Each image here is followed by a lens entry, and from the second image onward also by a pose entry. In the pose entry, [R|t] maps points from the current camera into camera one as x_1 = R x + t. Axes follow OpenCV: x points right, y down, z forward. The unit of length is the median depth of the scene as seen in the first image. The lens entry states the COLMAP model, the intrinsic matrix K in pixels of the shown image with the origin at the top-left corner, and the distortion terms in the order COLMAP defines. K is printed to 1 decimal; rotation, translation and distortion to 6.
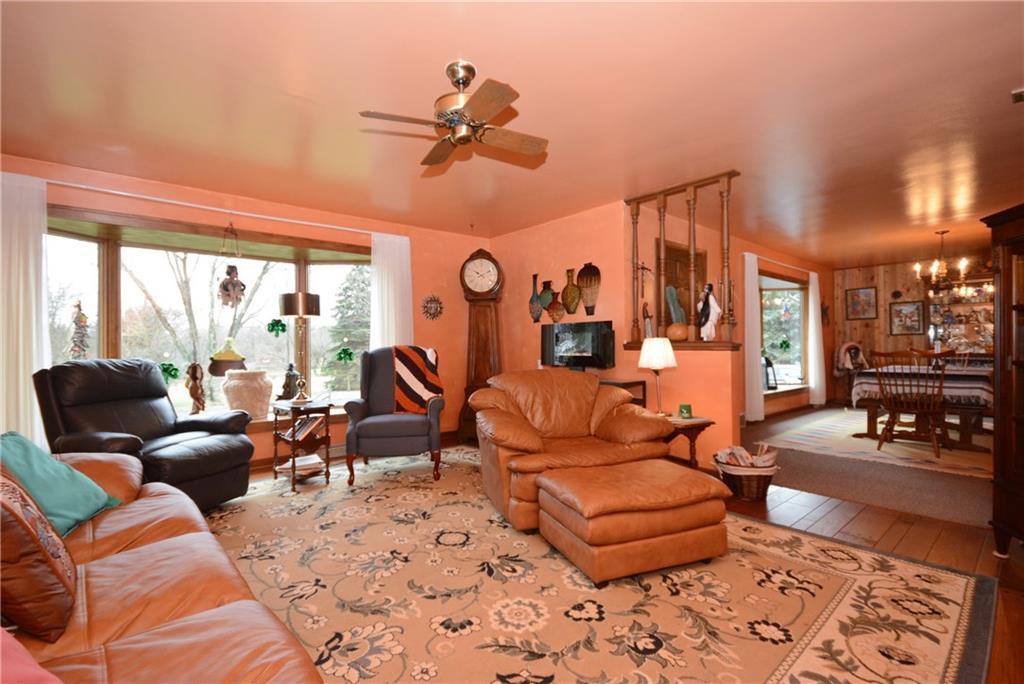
lens RADIAL K [[479.9, 0, 508.2], [0, 479.9, 335.4], [0, 0, 1]] dist [0.003770, -0.000179]
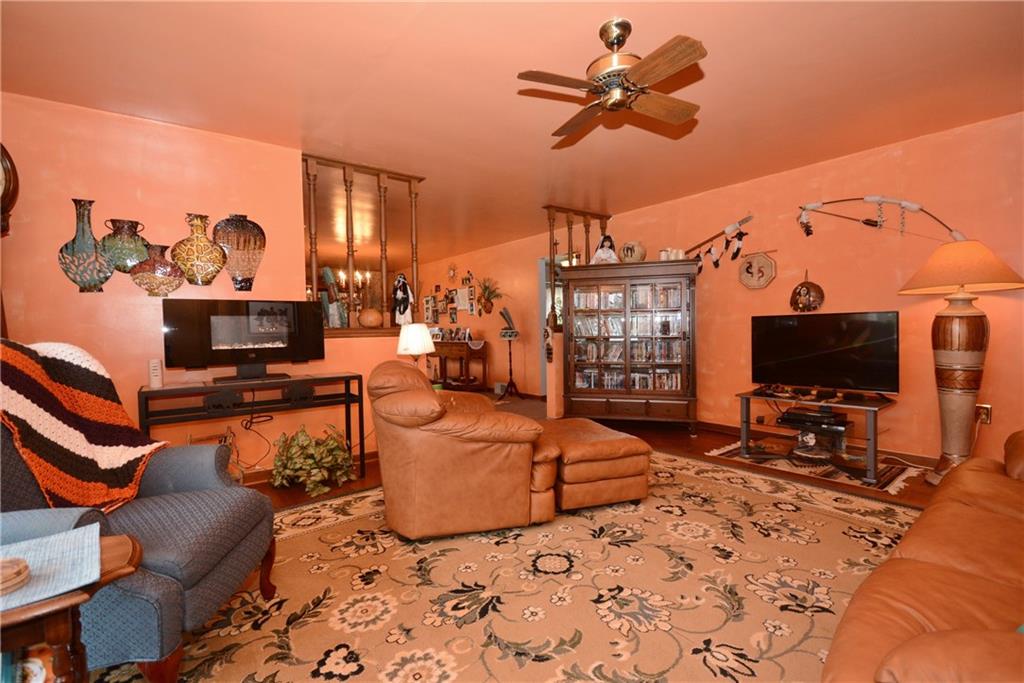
lens RADIAL K [[479.9, 0, 508.2], [0, 479.9, 334.9], [0, 0, 1]] dist [0.003770, -0.000179]
pose [[0.016385, -0.007640, 0.999837, -1.049815], [-0.008371, 0.999935, 0.007778, 0.028791], [-0.999831, -0.008497, 0.016320, 1.195199]]
